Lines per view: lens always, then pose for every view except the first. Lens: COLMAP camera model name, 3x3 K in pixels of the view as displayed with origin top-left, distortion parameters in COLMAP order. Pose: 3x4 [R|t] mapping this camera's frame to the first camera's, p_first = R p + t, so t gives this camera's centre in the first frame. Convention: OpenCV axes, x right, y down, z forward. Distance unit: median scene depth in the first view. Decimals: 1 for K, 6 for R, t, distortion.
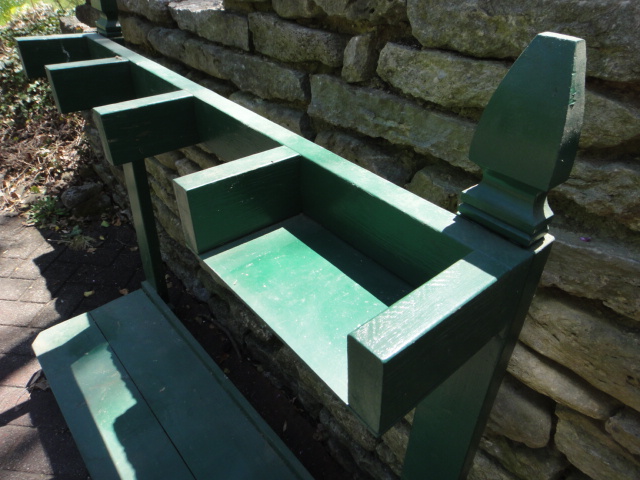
lens RADIAL K [[457.9, 0, 321.6], [0, 457.9, 235.0], [0, 0, 1]] dist [0.005119, 0.000720]
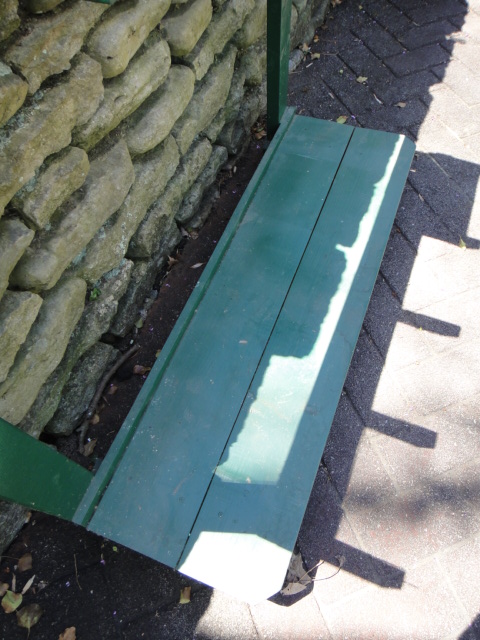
lens RADIAL K [[457.9, 0, 242.9], [0, 457.9, 319.5], [0, 0, 1]] dist [0.005119, 0.000720]
pose [[-0.461337, -0.769074, 0.442371, -0.475674], [0.526568, 0.163950, 0.834174, -0.234868], [-0.714069, 0.617774, 0.329334, 0.510505]]
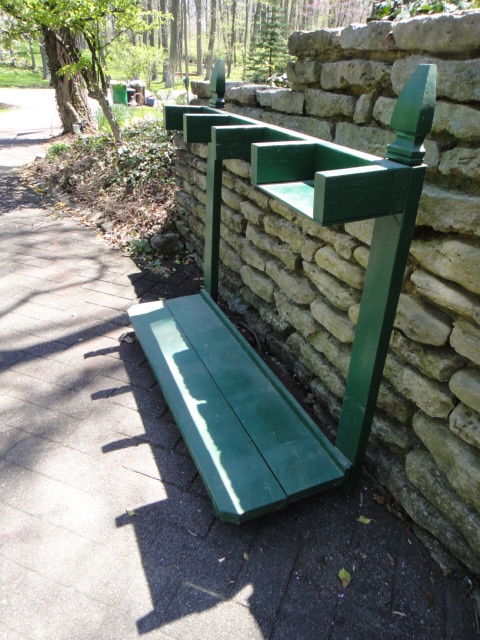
lens RADIAL K [[457.9, 0, 242.9], [0, 457.9, 319.5], [0, 0, 1]] dist [0.005119, 0.000720]
pose [[0.956226, 0.152945, -0.249479, 0.080174], [-0.172747, 0.983175, -0.059377, 0.229031], [0.236200, 0.099874, 0.966558, -0.271262]]
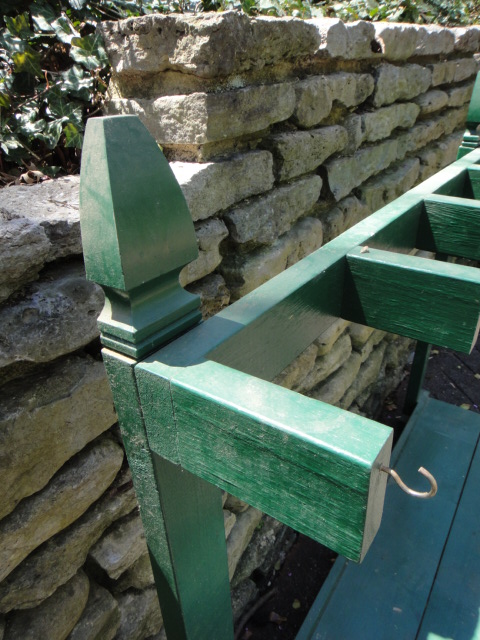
lens RADIAL K [[457.9, 0, 242.9], [0, 457.9, 319.5], [0, 0, 1]] dist [0.005119, 0.000720]
pose [[-0.258115, -0.487287, 0.834223, -0.491312], [0.547707, 0.637510, 0.541847, -0.385556], [-0.795860, 0.596769, 0.102339, 0.596020]]
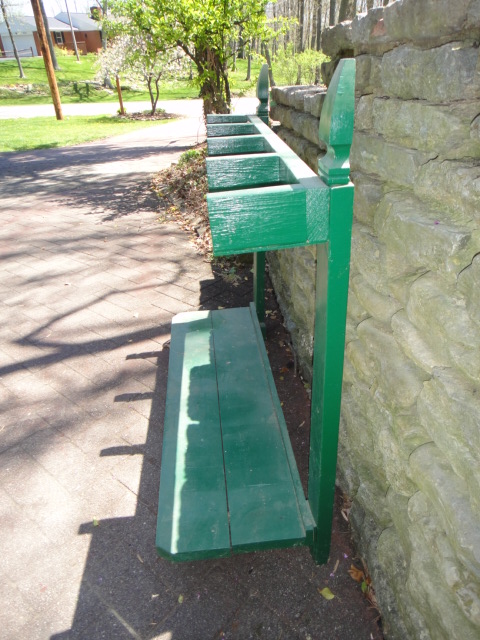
lens RADIAL K [[457.9, 0, 242.9], [0, 457.9, 319.5], [0, 0, 1]] dist [0.005119, 0.000720]
pose [[0.815504, 0.238608, -0.527275, 0.278741], [-0.277809, 0.960623, 0.005042, 0.136377], [0.507715, 0.142370, 0.849680, -0.127279]]
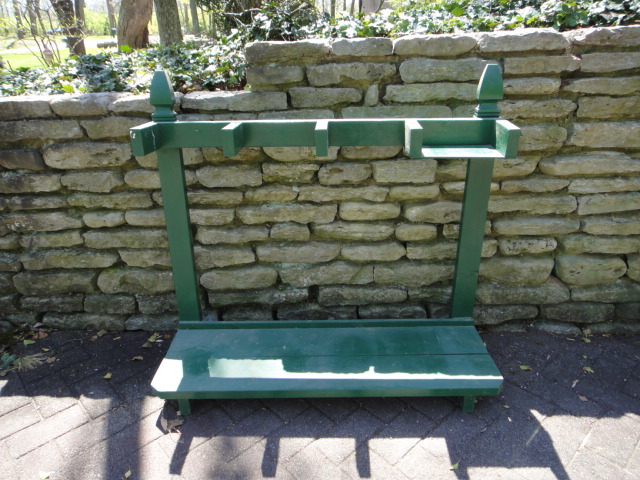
lens RADIAL K [[457.9, 0, 321.6], [0, 457.9, 235.0], [0, 0, 1]] dist [0.005119, 0.000720]
pose [[0.660847, -0.315129, 0.681157, -0.794449], [0.443062, 0.896363, -0.015159, 0.072408], [-0.605787, 0.311812, 0.731980, -0.136693]]
